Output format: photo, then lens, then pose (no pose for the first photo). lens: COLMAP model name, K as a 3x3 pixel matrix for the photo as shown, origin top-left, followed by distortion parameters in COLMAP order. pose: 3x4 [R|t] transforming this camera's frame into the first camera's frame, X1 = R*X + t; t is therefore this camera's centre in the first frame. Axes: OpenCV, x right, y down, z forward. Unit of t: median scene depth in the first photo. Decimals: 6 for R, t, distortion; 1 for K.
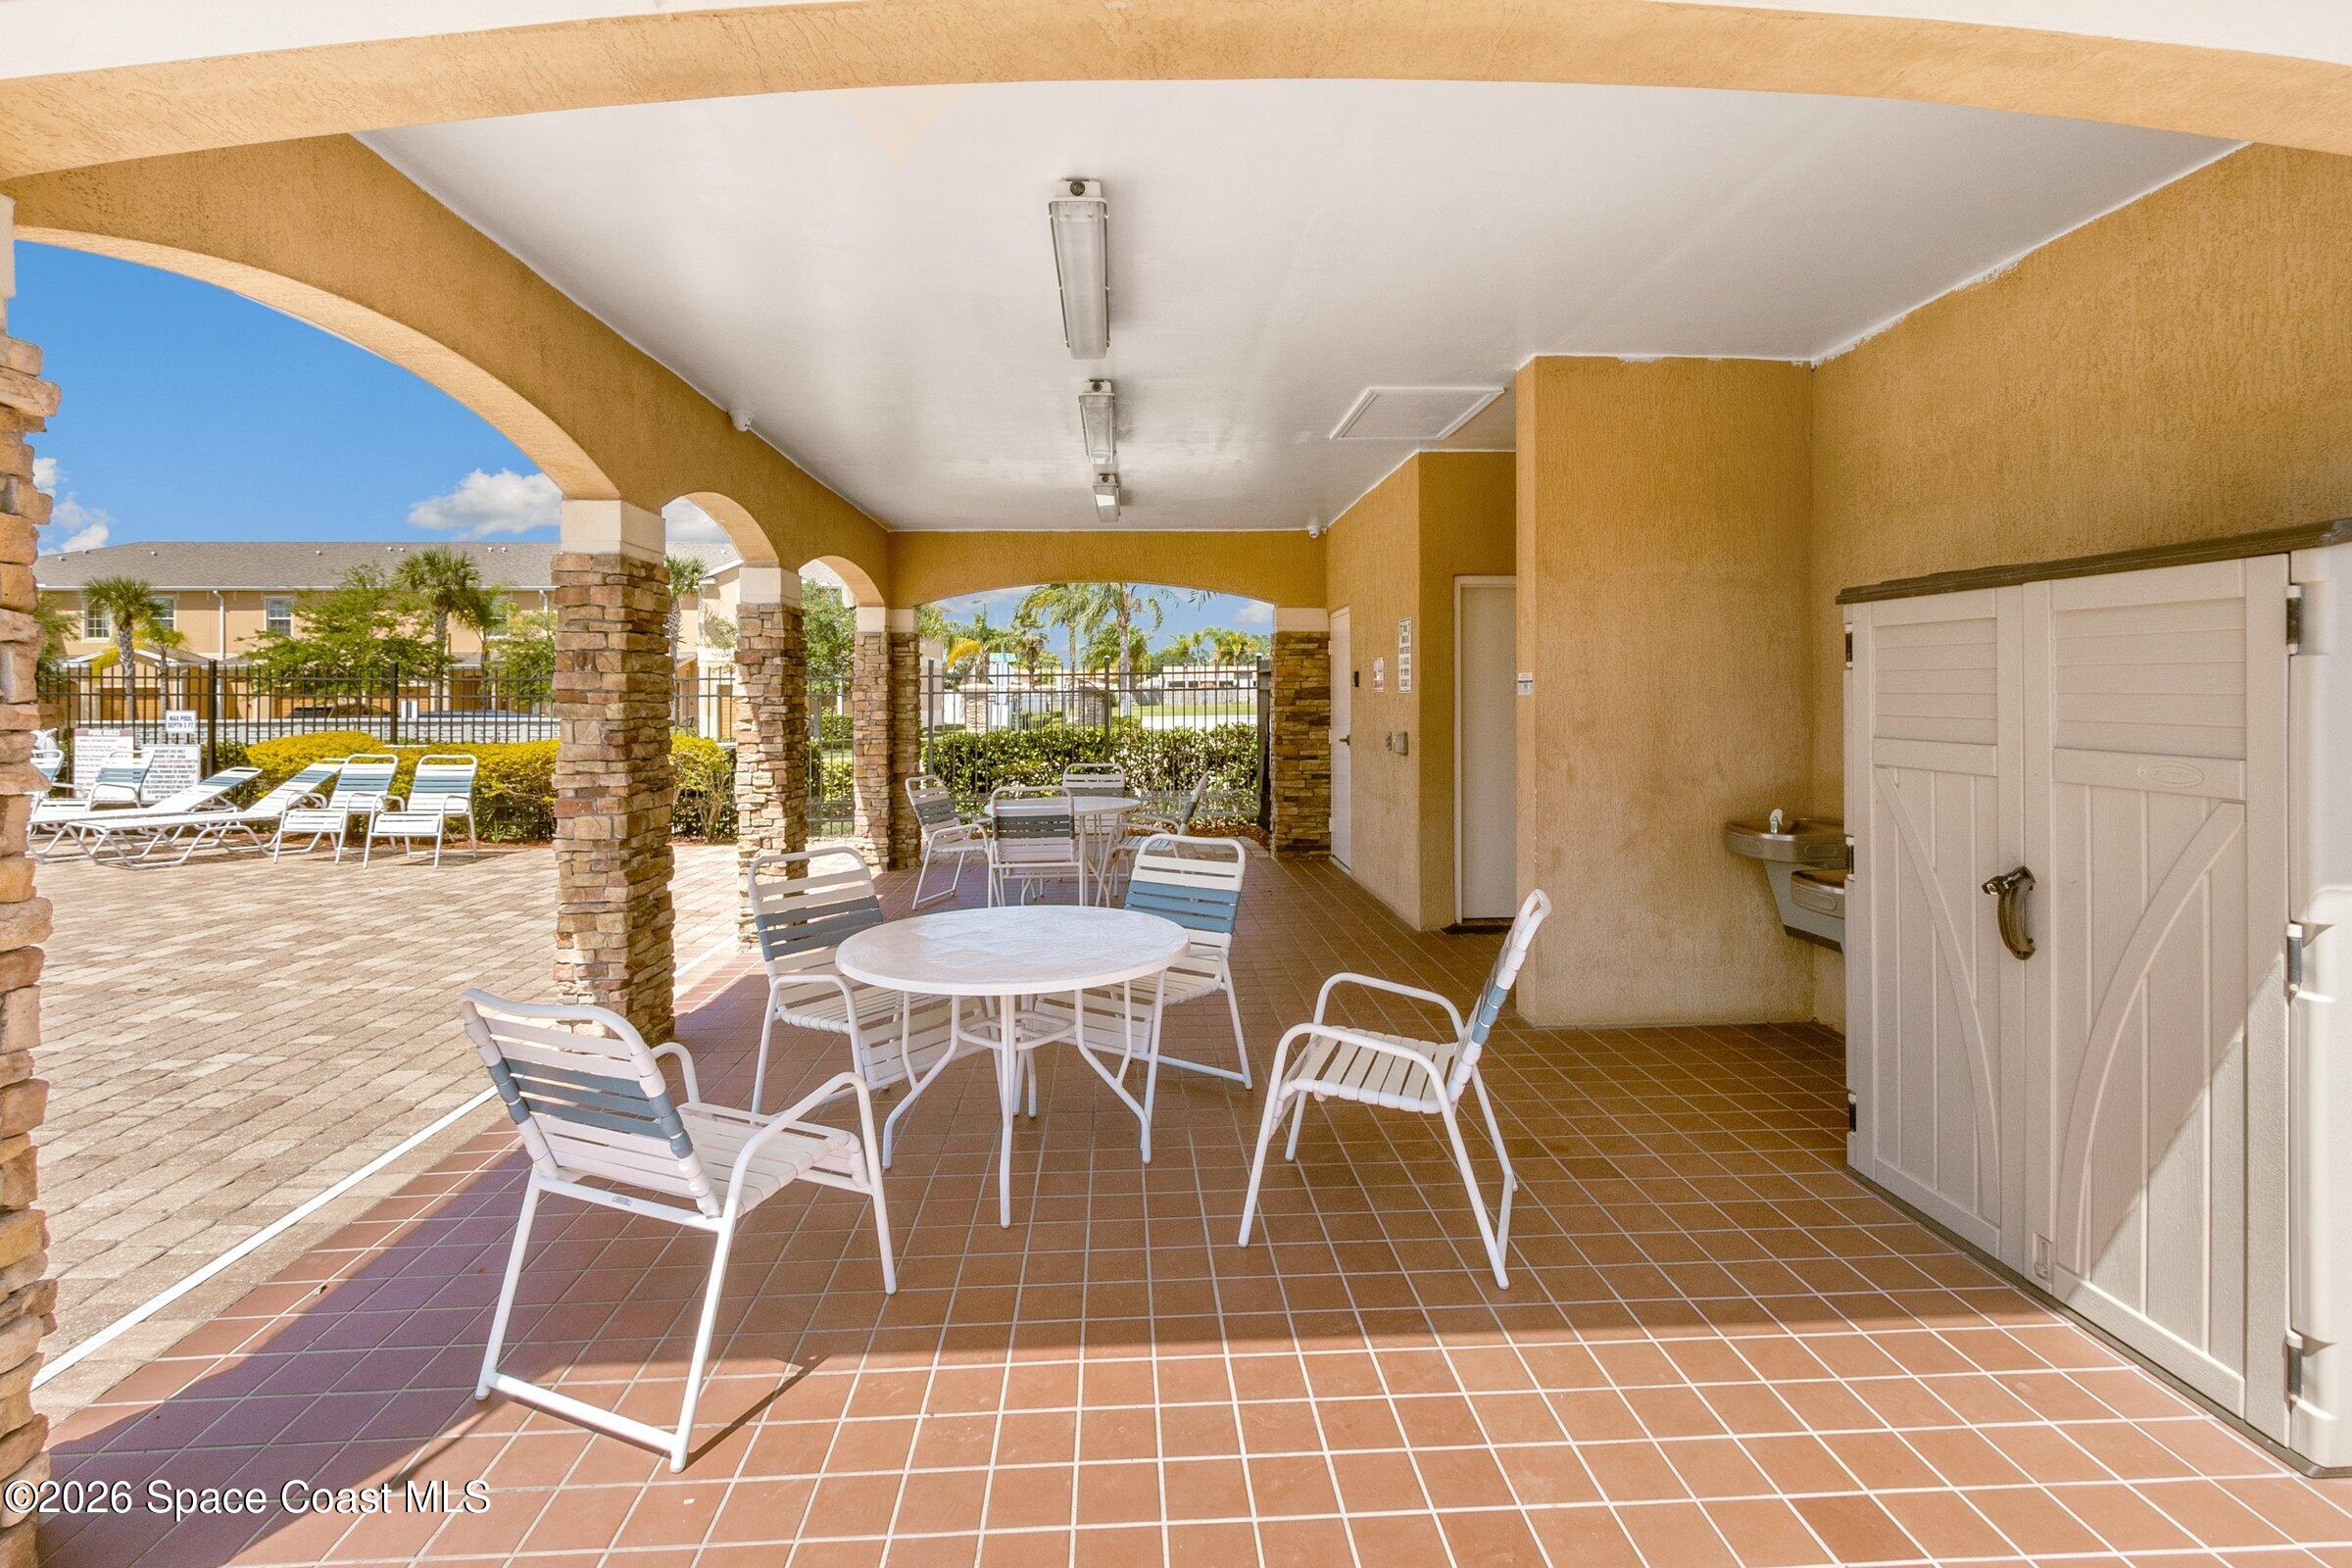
lens RADIAL K [[1116.8, 0, 1176.0], [0, 1116.8, 784.0], [0, 0, 1]] dist [0.000930, -0.001334]
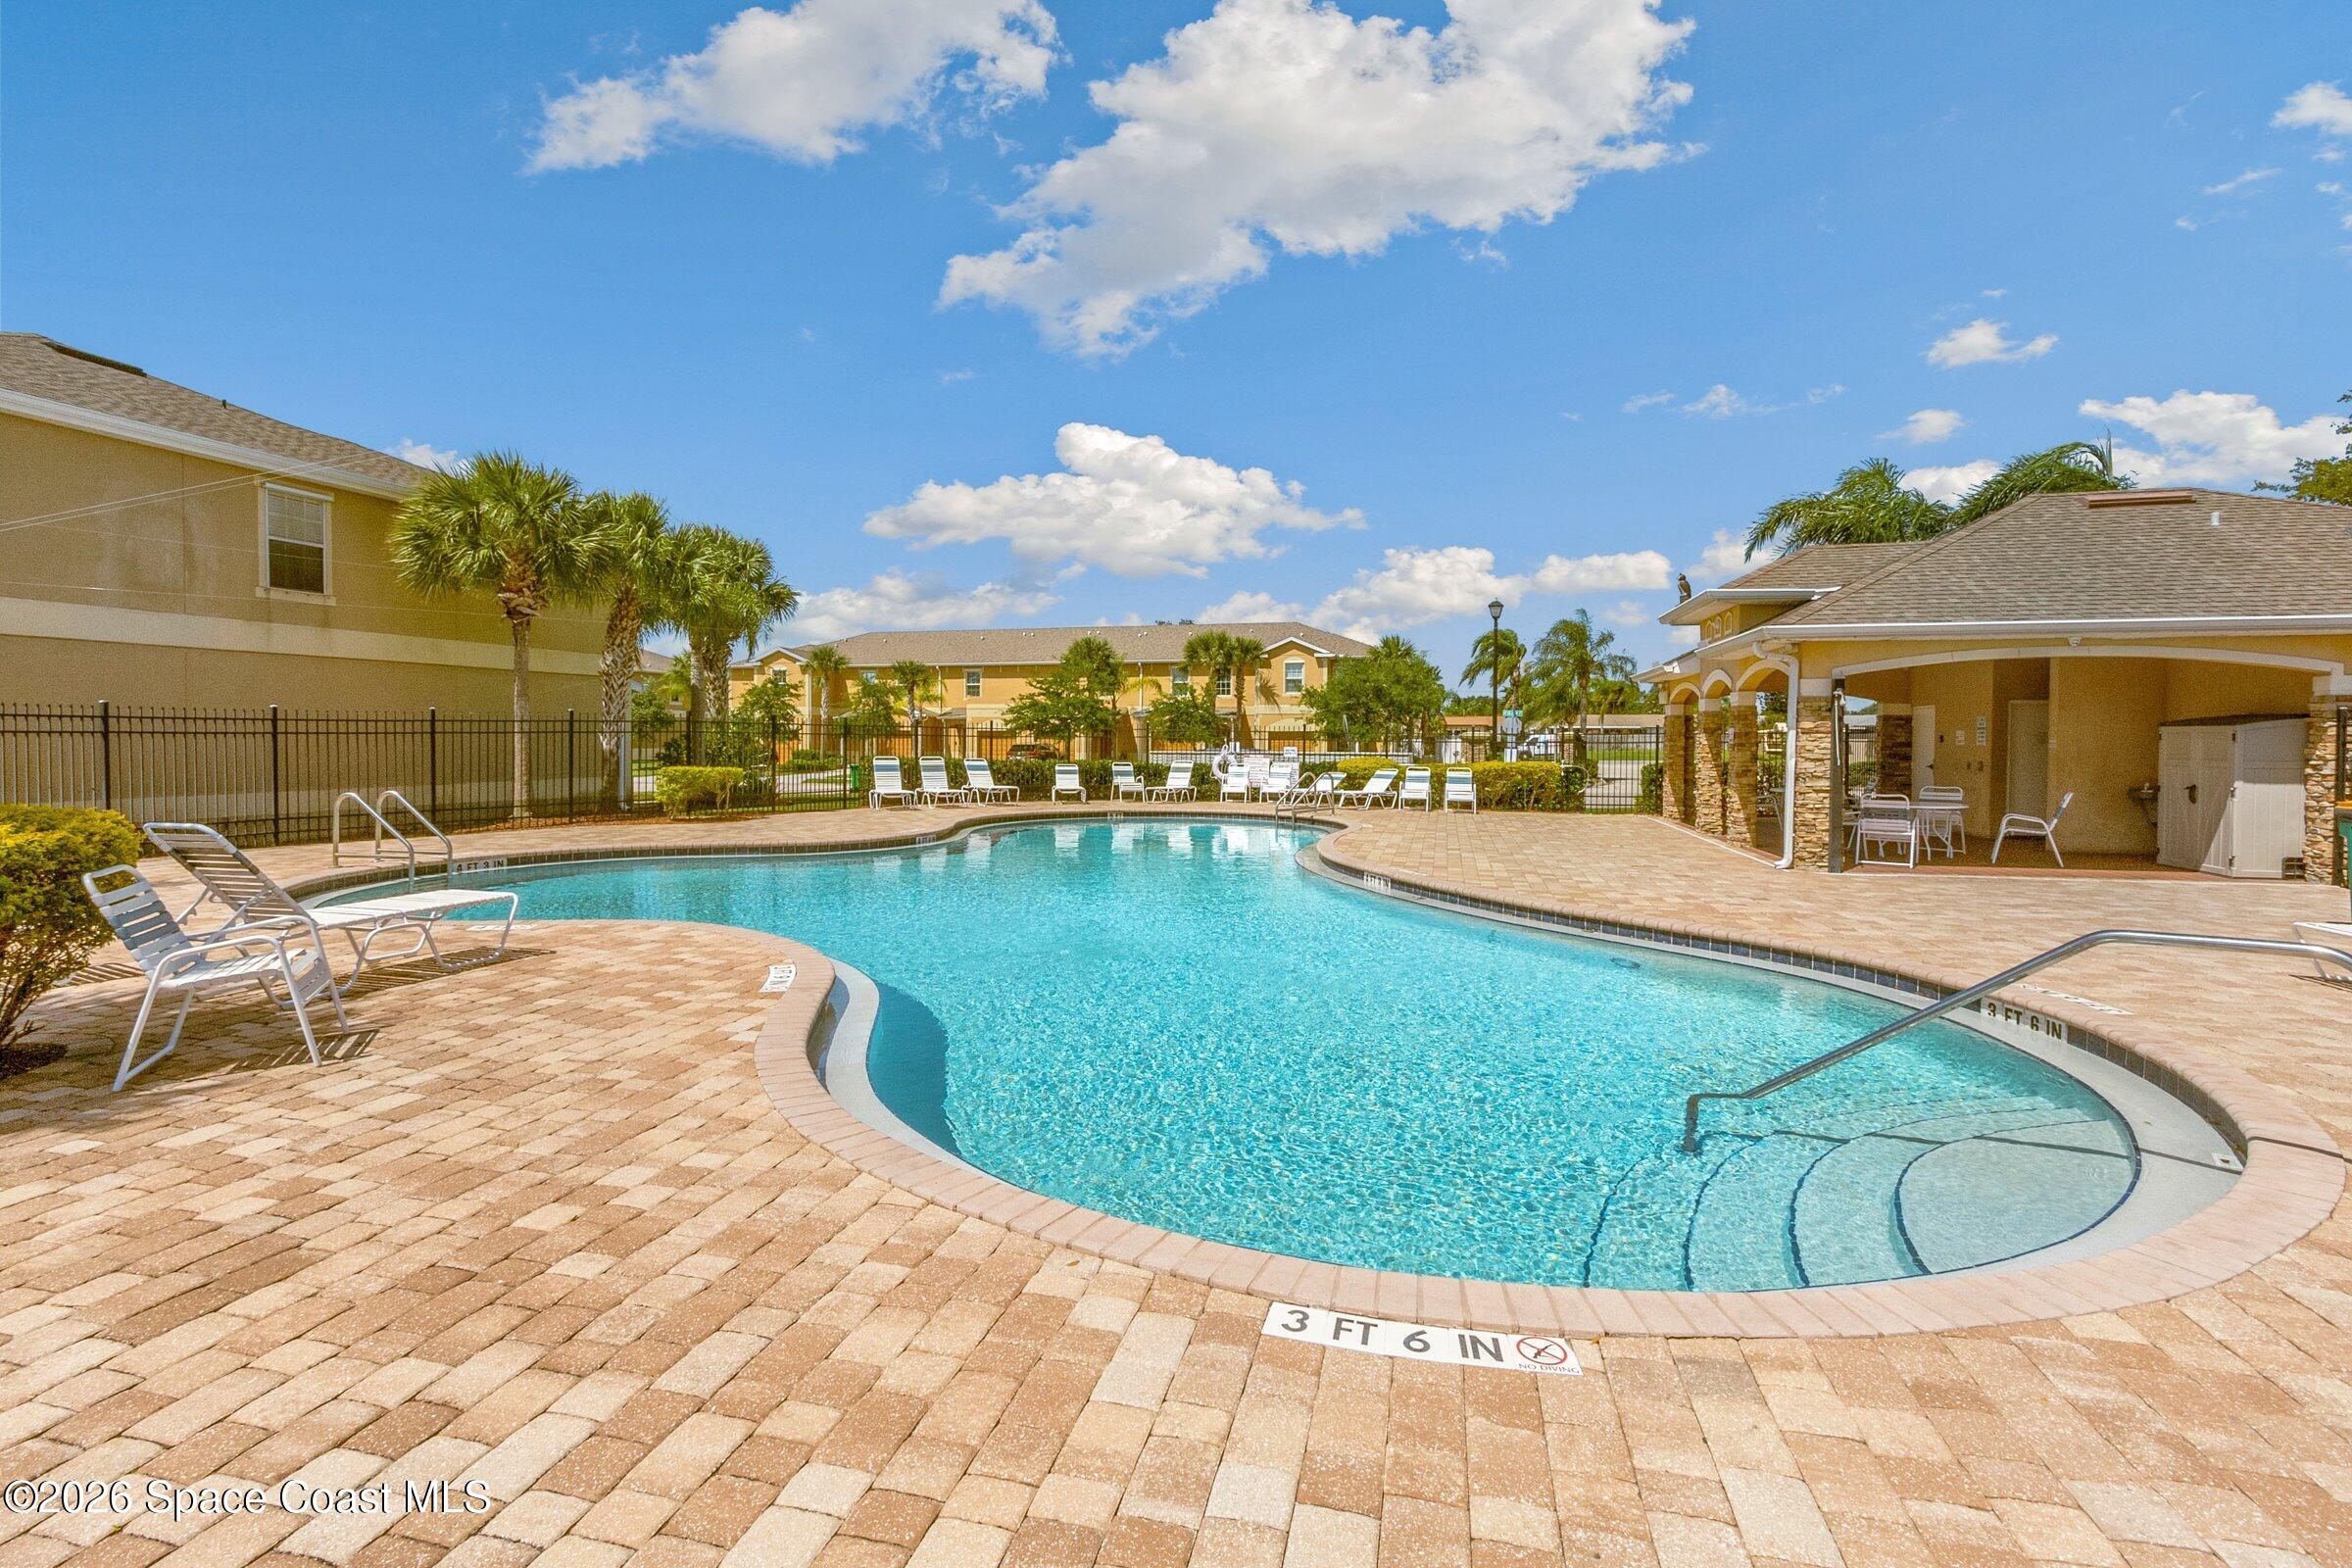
lens RADIAL K [[1116.8, 0, 1176.0], [0, 1116.8, 784.0], [0, 0, 1]] dist [0.000930, -0.001334]
pose [[0.960732, 0.021487, -0.276644, -0.805074], [-0.032504, 0.998848, -0.035300, 0.145364], [0.275567, 0.042905, 0.960324, -1.828043]]
